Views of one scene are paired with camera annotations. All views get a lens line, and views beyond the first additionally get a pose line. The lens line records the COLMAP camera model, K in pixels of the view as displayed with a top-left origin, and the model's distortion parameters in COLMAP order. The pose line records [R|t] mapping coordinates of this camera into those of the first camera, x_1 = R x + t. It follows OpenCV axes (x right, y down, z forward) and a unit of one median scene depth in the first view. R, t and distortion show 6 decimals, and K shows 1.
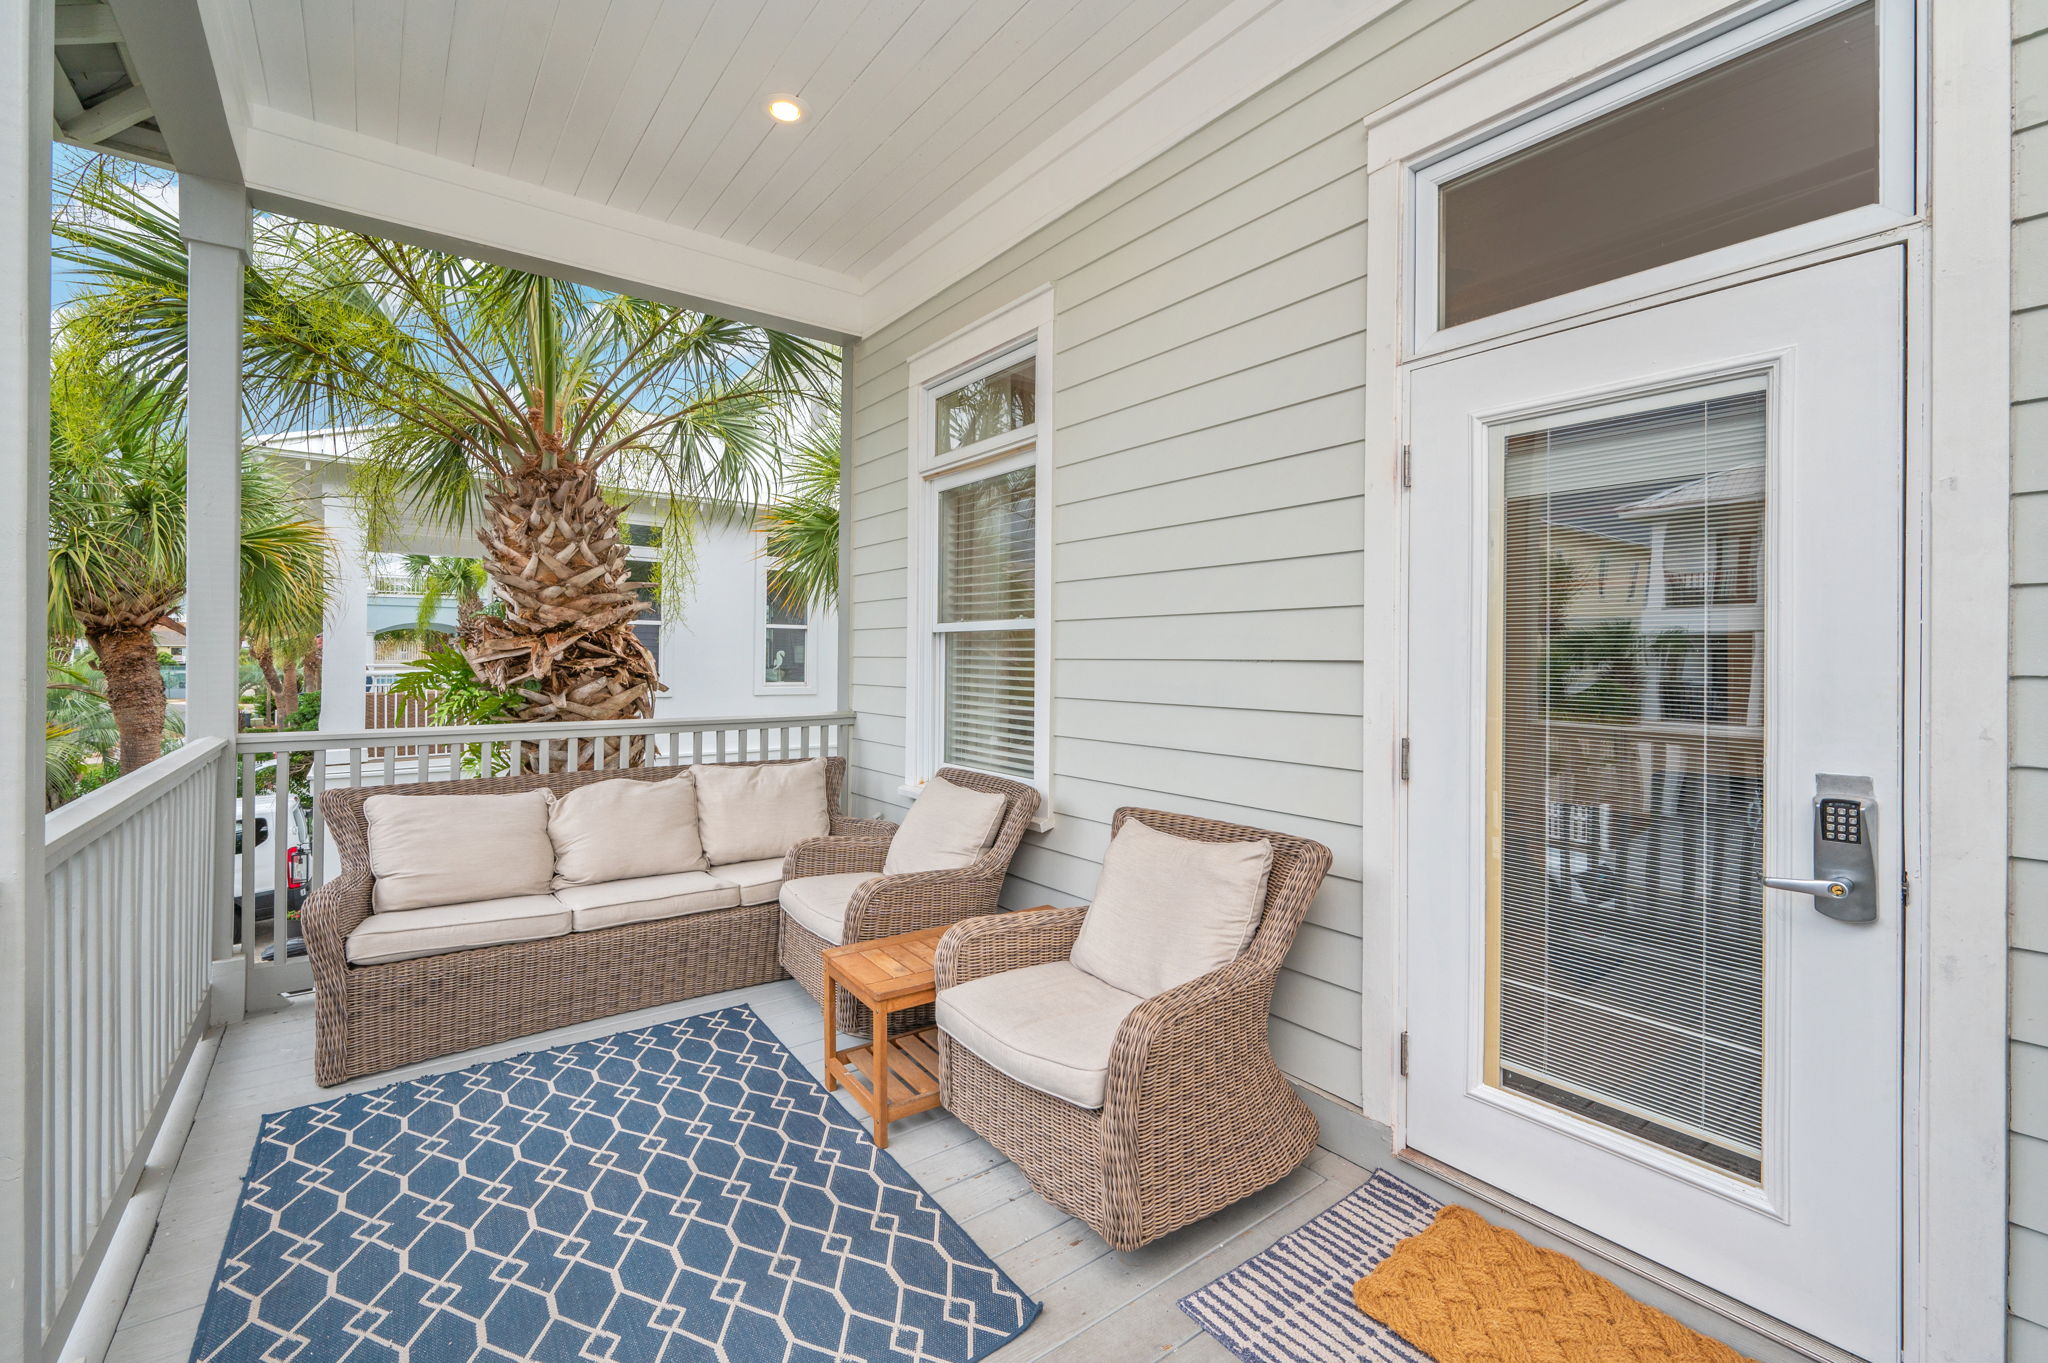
lens RADIAL K [[874.3, 0, 1031.6], [0, 874.3, 652.8], [0, 0, 1]] dist [0.000139, 0.000189]
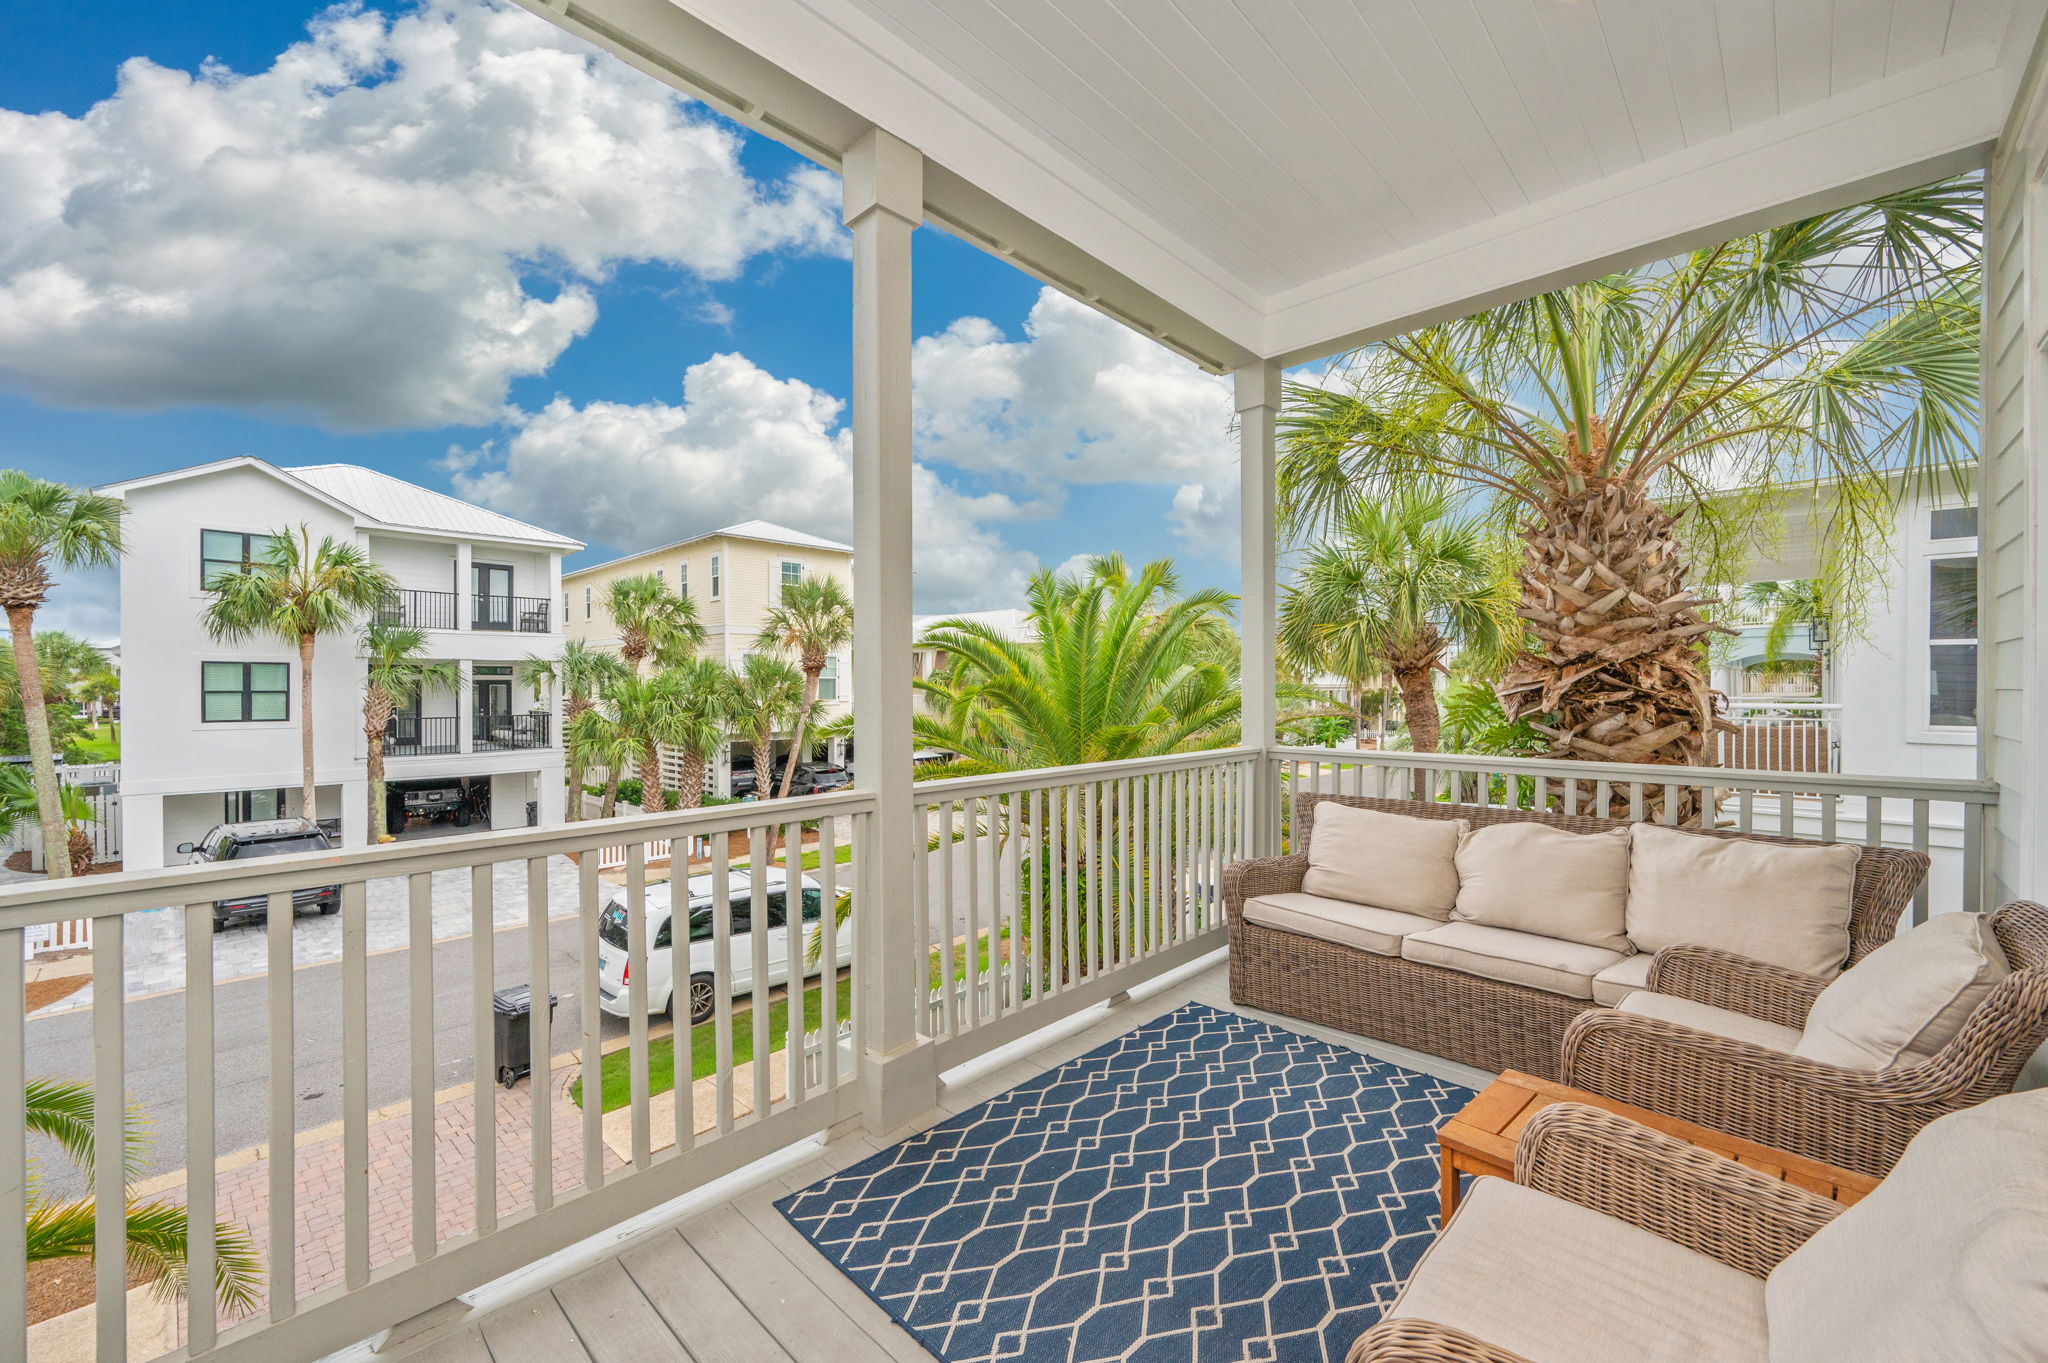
lens RADIAL K [[825.5, 0, 1025.4], [0, 825.5, 692.4], [0, 0, 1]] dist [-0.000415, -0.000172]
pose [[0.154135, 0.001401, -0.988049, 0.350416], [0.006505, 0.999976, 0.002432, 0.001316], [0.988028, -0.006802, 0.154122, 0.391704]]
